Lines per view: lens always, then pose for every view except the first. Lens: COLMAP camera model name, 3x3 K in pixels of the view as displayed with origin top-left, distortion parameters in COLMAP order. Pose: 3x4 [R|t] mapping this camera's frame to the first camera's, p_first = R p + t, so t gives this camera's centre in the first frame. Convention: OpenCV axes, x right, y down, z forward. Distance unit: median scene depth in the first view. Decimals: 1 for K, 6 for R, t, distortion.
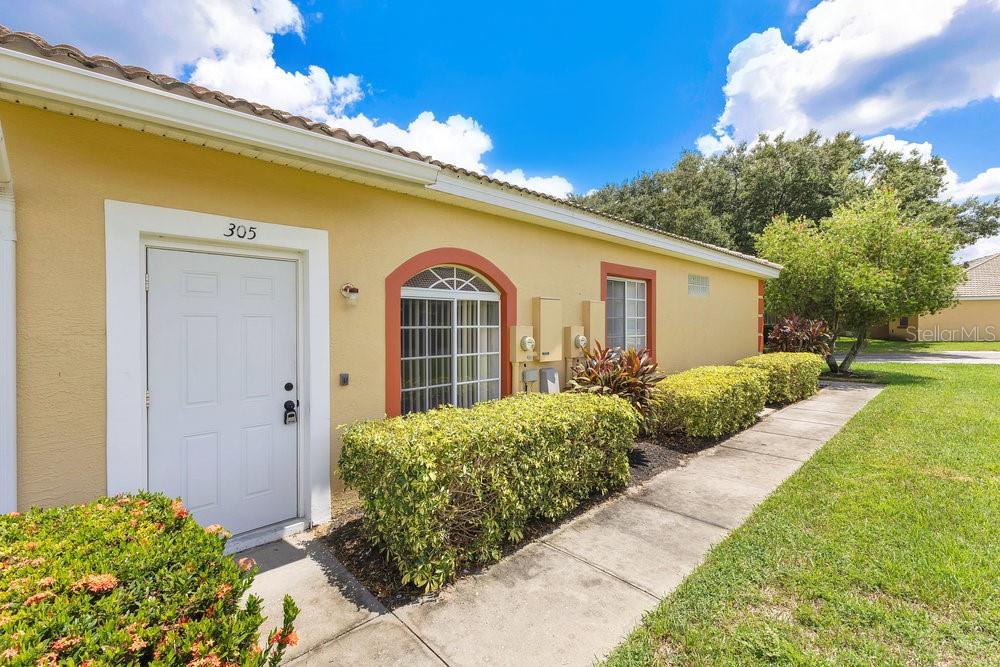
lens RADIAL K [[432.2, 0, 500.0], [0, 432.2, 333.5], [0, 0, 1]] dist [0.029042, 0.000127]
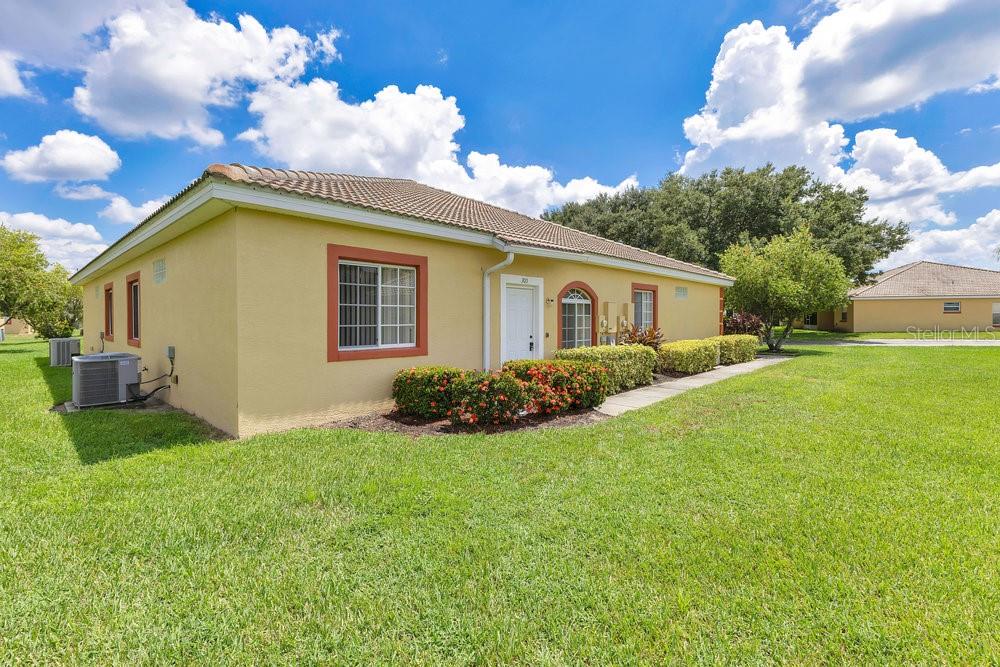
lens RADIAL K [[449.4, 0, 502.7], [0, 449.4, 323.7], [0, 0, 1]] dist [0.012238, -0.000006]
pose [[0.998614, 0.001901, 0.052602, -0.285562], [-0.001244, 0.999921, -0.012518, 0.027149], [-0.052622, 0.012435, 0.998537, -0.616420]]
